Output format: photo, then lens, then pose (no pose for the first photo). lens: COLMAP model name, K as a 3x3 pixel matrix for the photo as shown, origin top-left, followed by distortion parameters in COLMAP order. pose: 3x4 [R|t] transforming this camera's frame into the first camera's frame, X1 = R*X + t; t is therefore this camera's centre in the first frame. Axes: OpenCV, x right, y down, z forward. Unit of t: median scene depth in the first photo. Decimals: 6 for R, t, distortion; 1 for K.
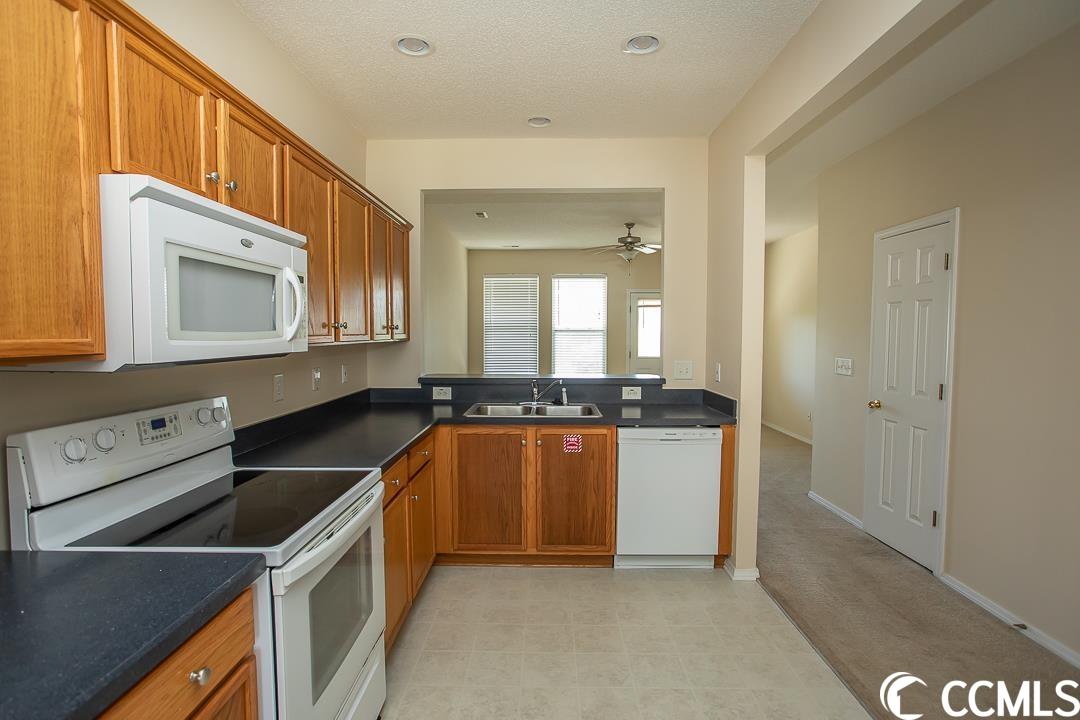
lens RADIAL K [[532.6, 0, 545.0], [0, 532.6, 355.1], [0, 0, 1]] dist [-0.047965, 0.027108]
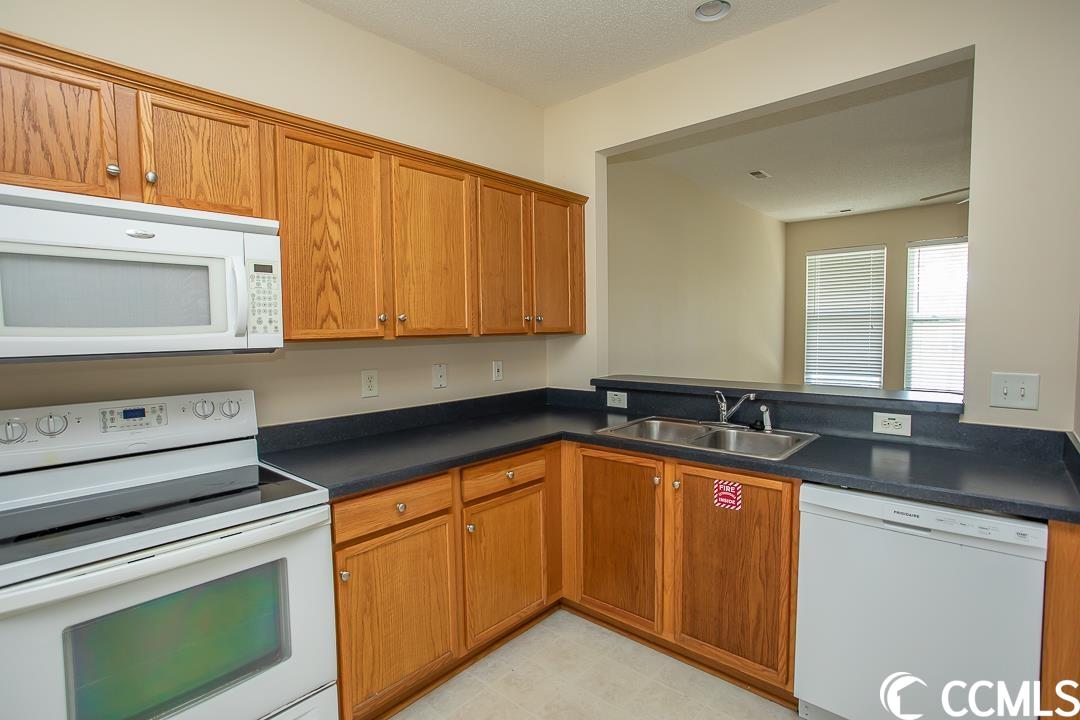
lens RADIAL K [[532.6, 0, 539.9], [0, 532.6, 354.9], [0, 0, 1]] dist [-0.047965, 0.027108]
pose [[0.752242, 0.024189, -0.658442, 0.294982], [-0.015983, 0.999702, 0.018467, -0.010973], [0.658693, -0.003368, 0.752405, 0.369916]]
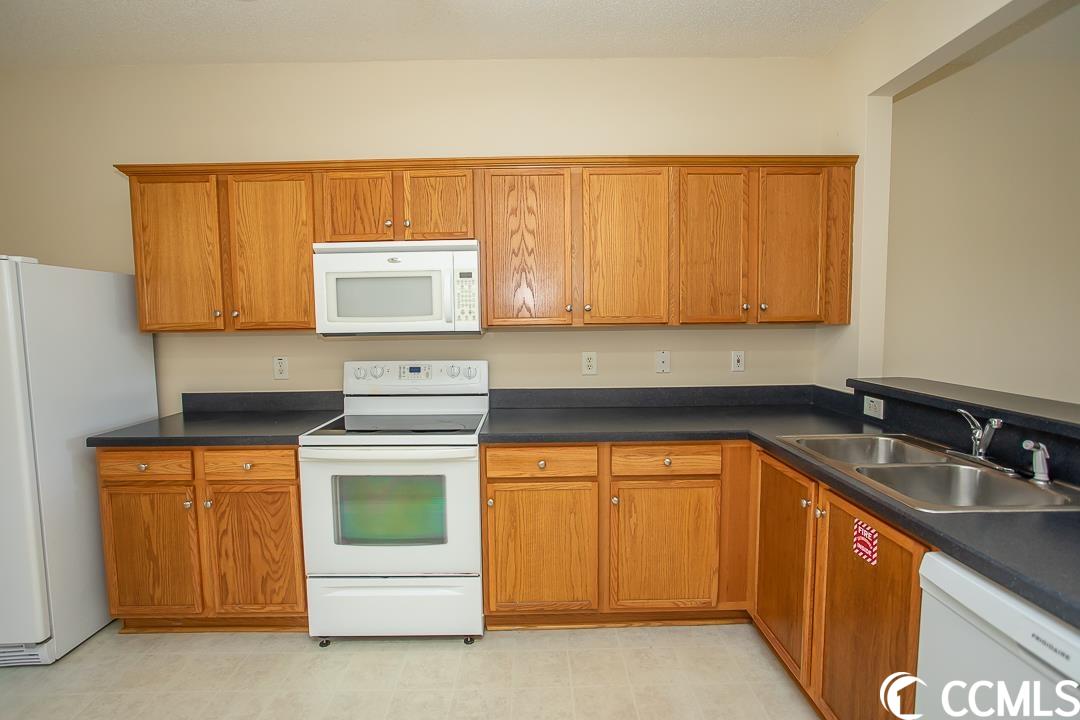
lens RADIAL K [[532.6, 0, 534.8], [0, 532.6, 354.0], [0, 0, 1]] dist [-0.047965, 0.027108]
pose [[0.014373, 0.071304, -0.997351, 0.507305], [-0.031873, 0.996980, 0.070818, -0.028603], [0.999389, 0.030771, 0.016603, 0.680841]]
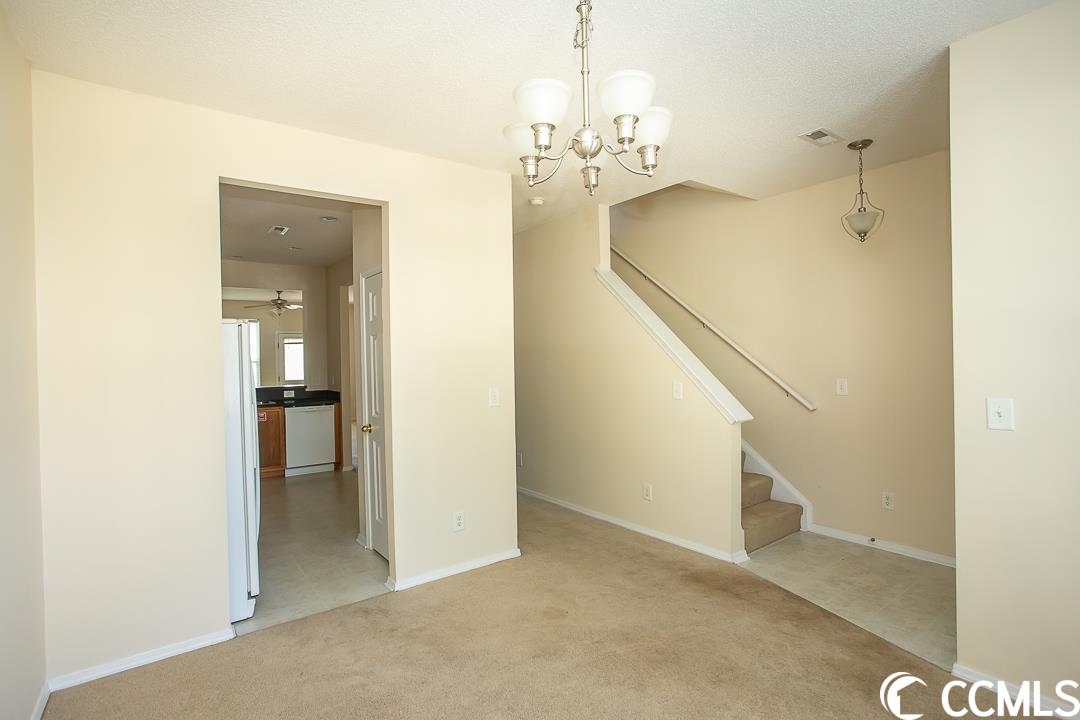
lens RADIAL K [[532.6, 0, 537.0], [0, 532.6, 364.2], [0, 0, 1]] dist [-0.047965, 0.027108]
pose [[0.803726, -0.018945, 0.594697, -0.309010], [0.039737, 0.998971, -0.021881, 0.049139], [-0.593671, 0.041218, 0.803652, -1.334776]]
